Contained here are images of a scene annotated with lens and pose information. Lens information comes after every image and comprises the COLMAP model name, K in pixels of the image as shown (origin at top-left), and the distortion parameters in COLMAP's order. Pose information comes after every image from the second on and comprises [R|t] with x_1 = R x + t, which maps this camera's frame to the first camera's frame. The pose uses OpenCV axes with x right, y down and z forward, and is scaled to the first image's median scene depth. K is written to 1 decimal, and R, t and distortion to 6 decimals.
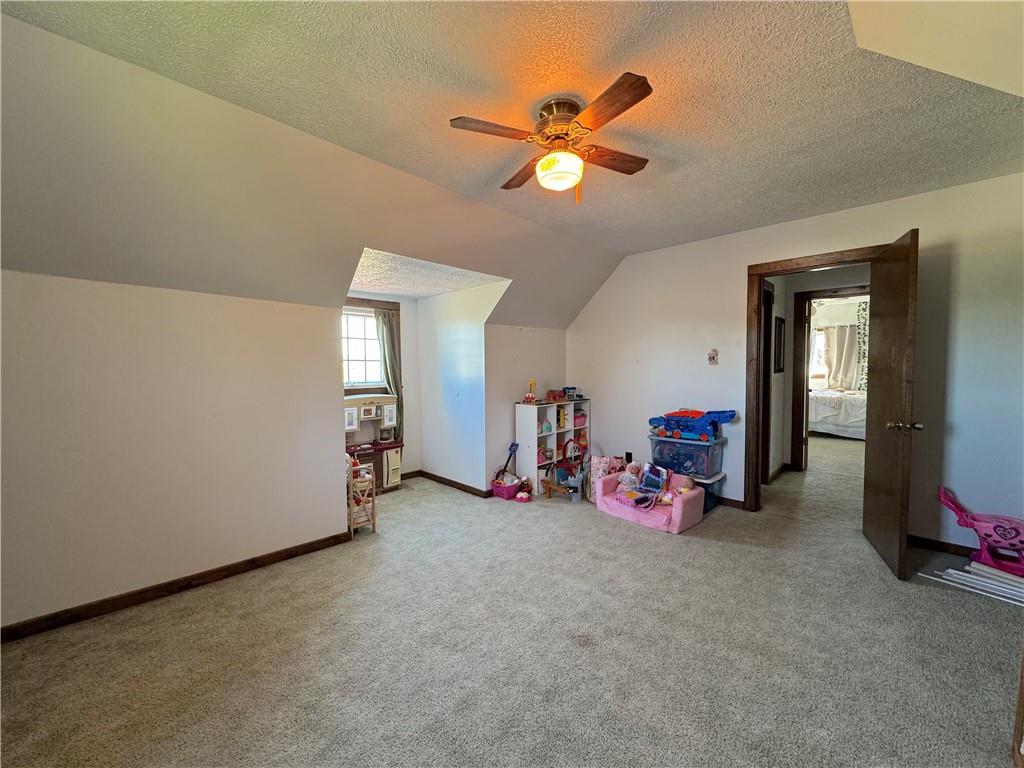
lens RADIAL K [[405.8, 0, 512.0], [0, 405.8, 384.0], [0, 0, 1]] dist [0.000676, 0.000037]
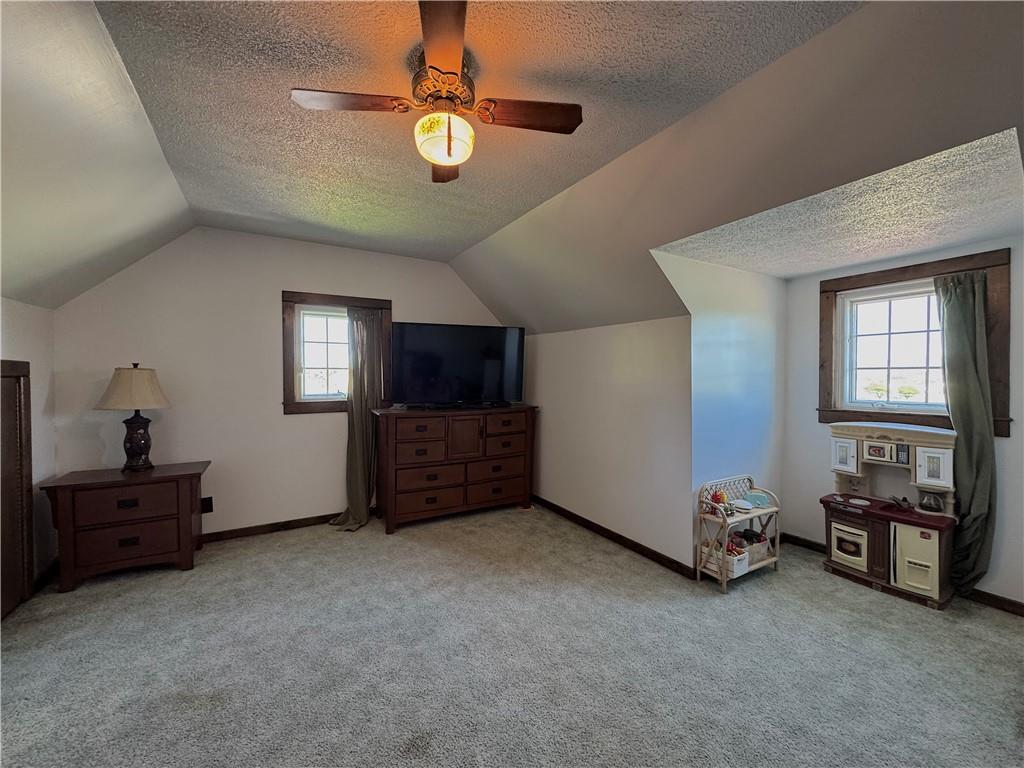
lens RADIAL K [[405.8, 0, 512.0], [0, 405.8, 384.0], [0, 0, 1]] dist [0.000676, 0.000037]
pose [[-0.255369, 0.019289, -0.966651, 0.417488], [-0.034315, 0.998990, 0.029000, -0.035075], [0.966235, 0.040576, -0.254449, 0.653735]]
